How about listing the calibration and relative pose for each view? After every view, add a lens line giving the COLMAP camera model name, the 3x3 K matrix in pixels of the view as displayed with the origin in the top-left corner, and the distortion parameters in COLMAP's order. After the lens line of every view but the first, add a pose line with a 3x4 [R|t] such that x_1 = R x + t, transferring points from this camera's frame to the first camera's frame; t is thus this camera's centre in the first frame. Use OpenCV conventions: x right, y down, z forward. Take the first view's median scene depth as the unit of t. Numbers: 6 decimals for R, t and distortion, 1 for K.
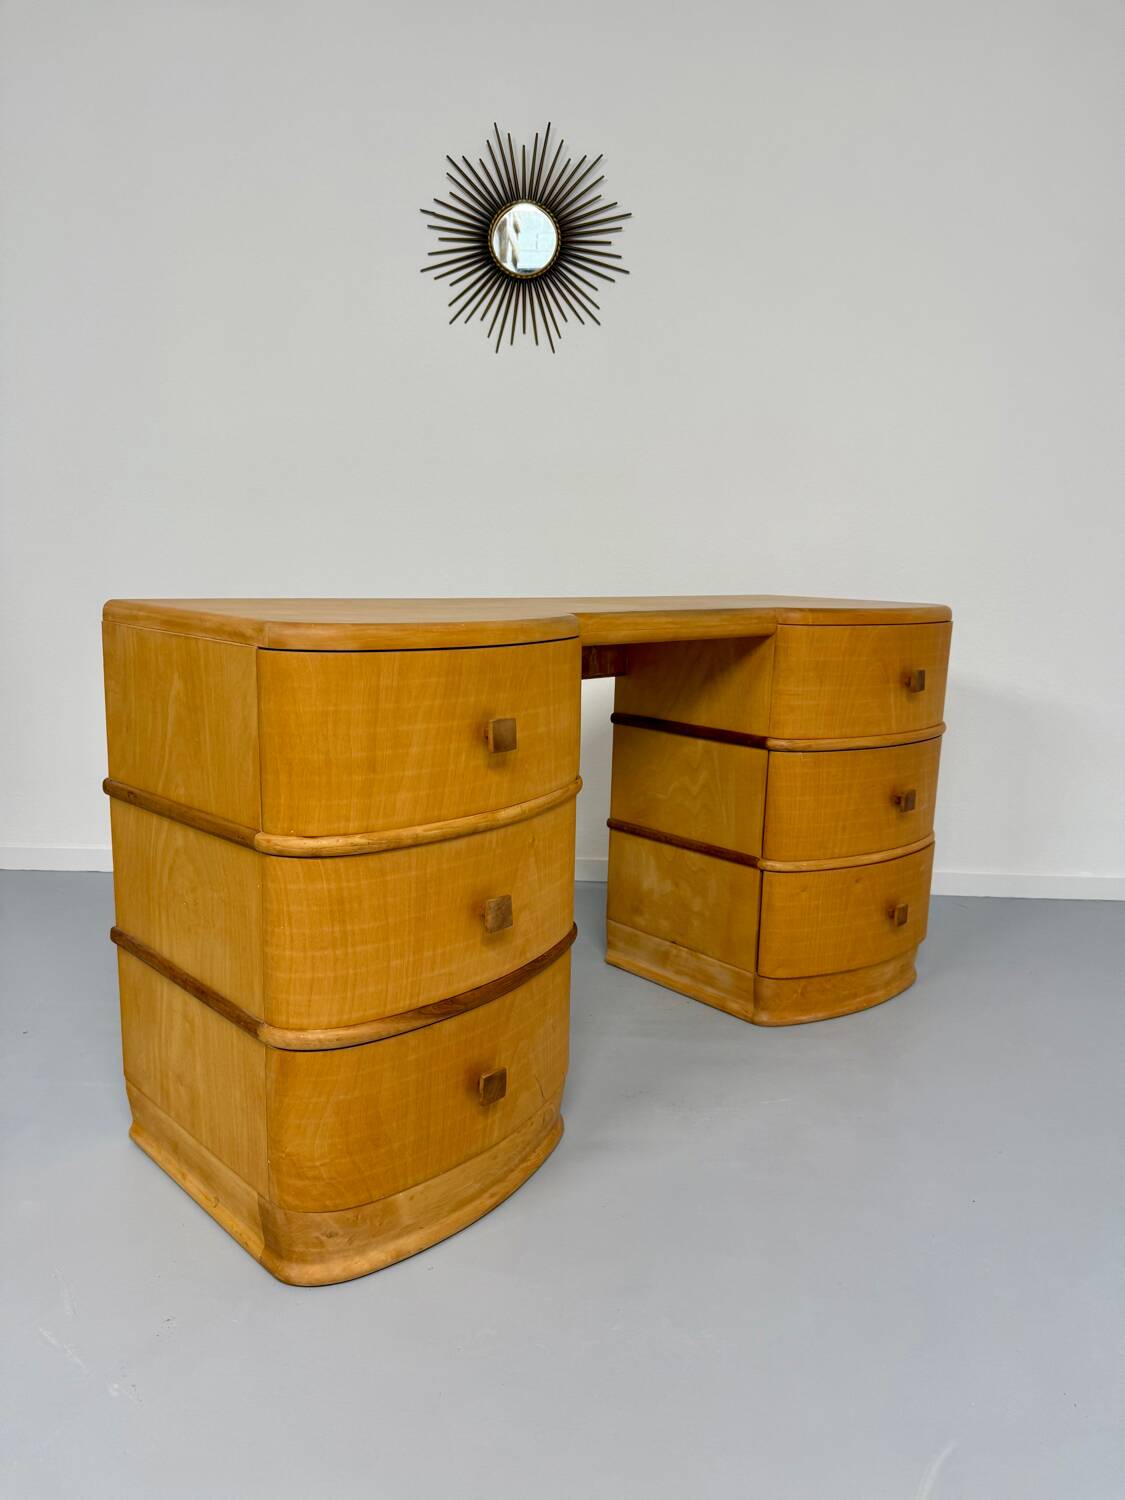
lens RADIAL K [[1051.5, 0, 566.8], [0, 1051.5, 752.2], [0, 0, 1]] dist [0.165039, -0.314273]
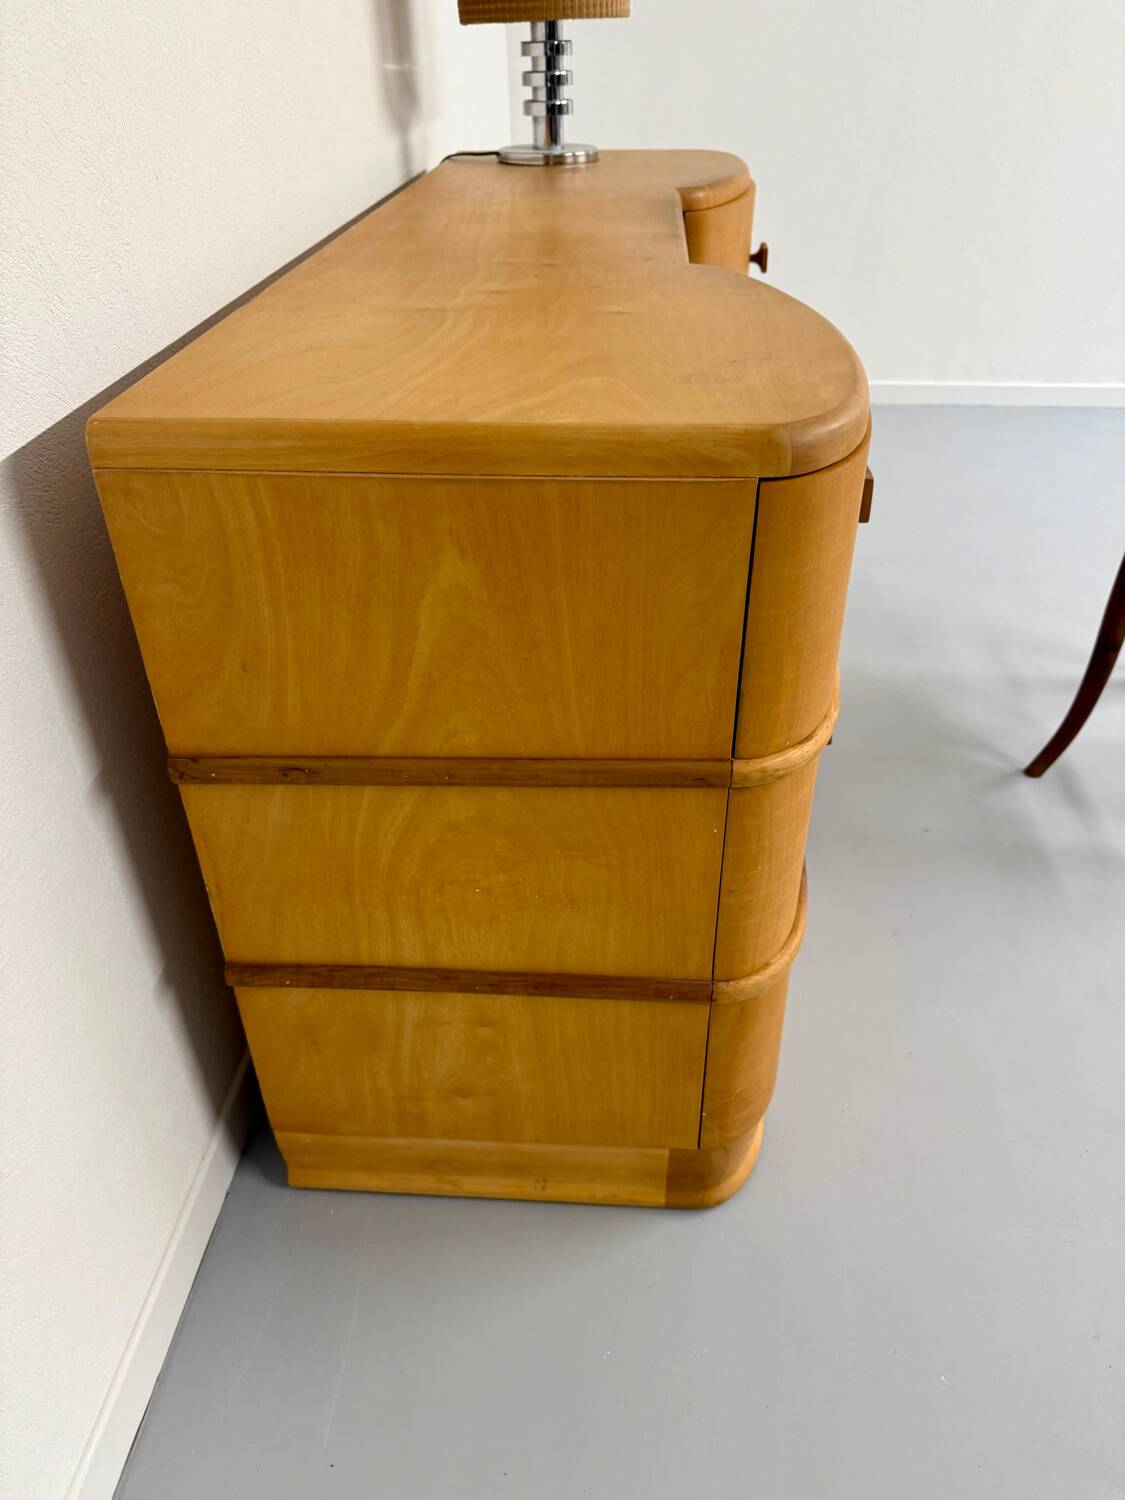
lens RADIAL K [[1051.5, 0, 566.8], [0, 1051.5, 752.2], [0, 0, 1]] dist [0.165039, -0.314273]
pose [[0.747716, -0.410344, 0.522052, -0.610476], [0.158471, 0.873758, 0.459820, -0.209470], [-0.644832, -0.261085, 0.718350, 0.538131]]
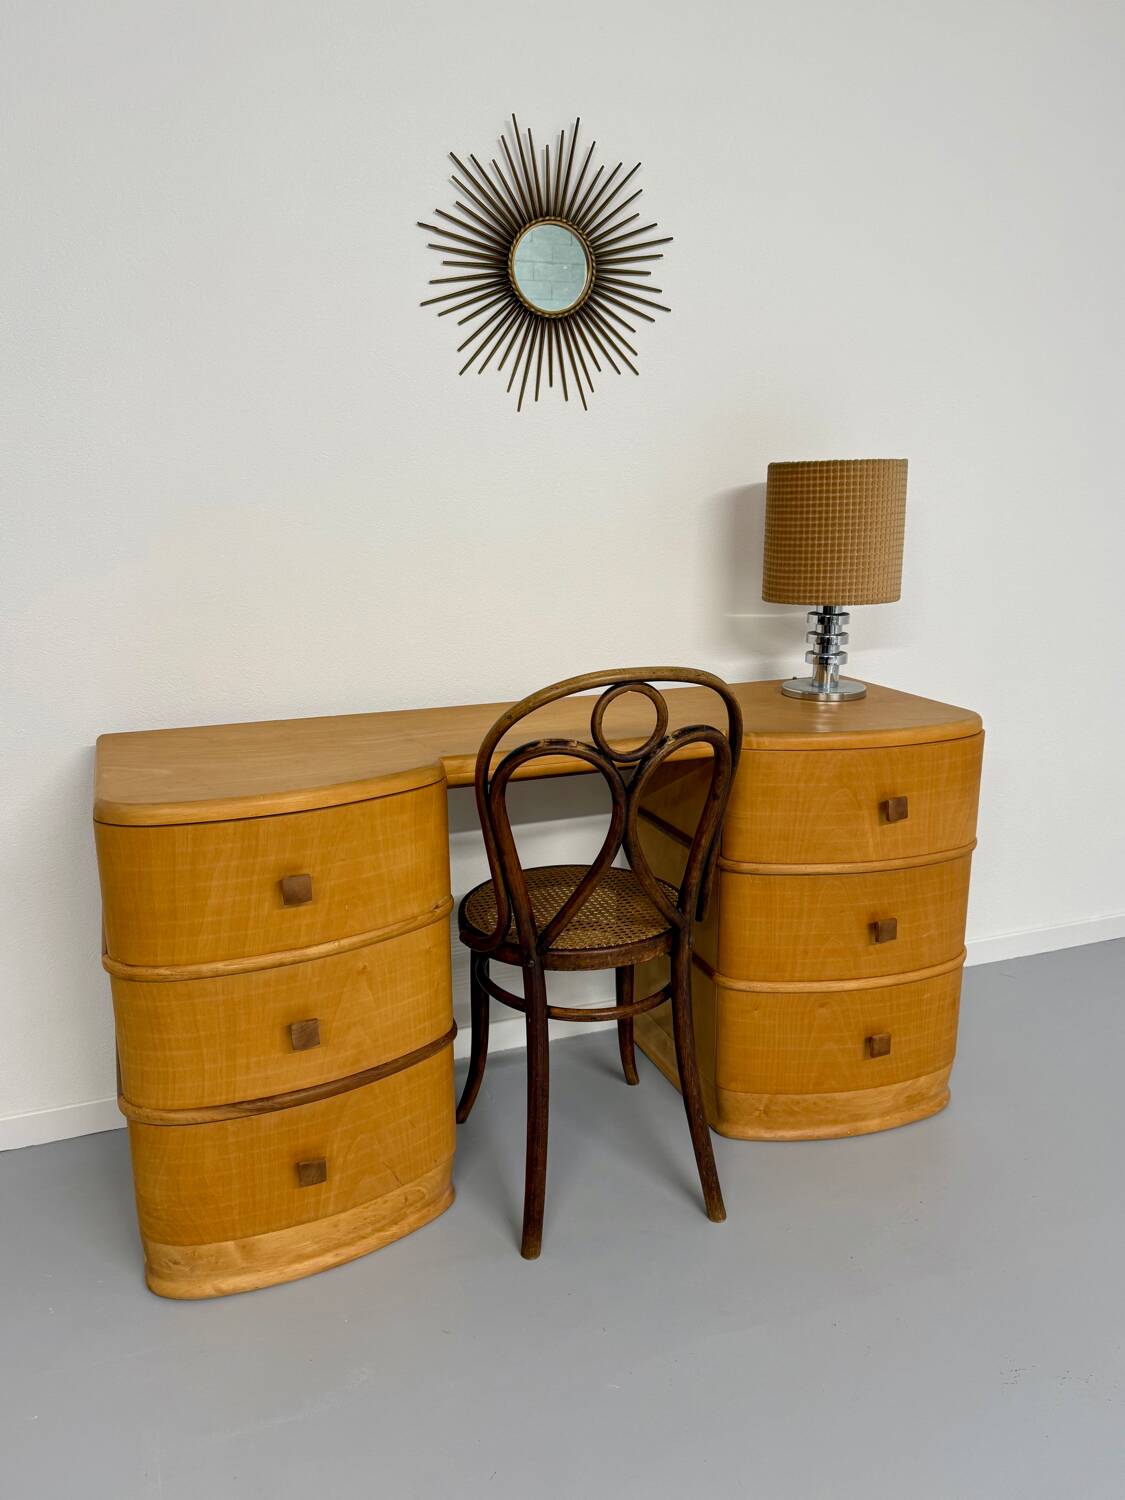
lens RADIAL K [[1117.0, 0, 562.5], [0, 1117.0, 750.0], [0, 0, 1]] dist [0.185464, -0.397748]
pose [[0.918130, 0.063643, -0.391136, 0.657589], [-0.041554, 0.997040, 0.064690, -0.250861], [0.394095, -0.043141, 0.918057, -0.037132]]
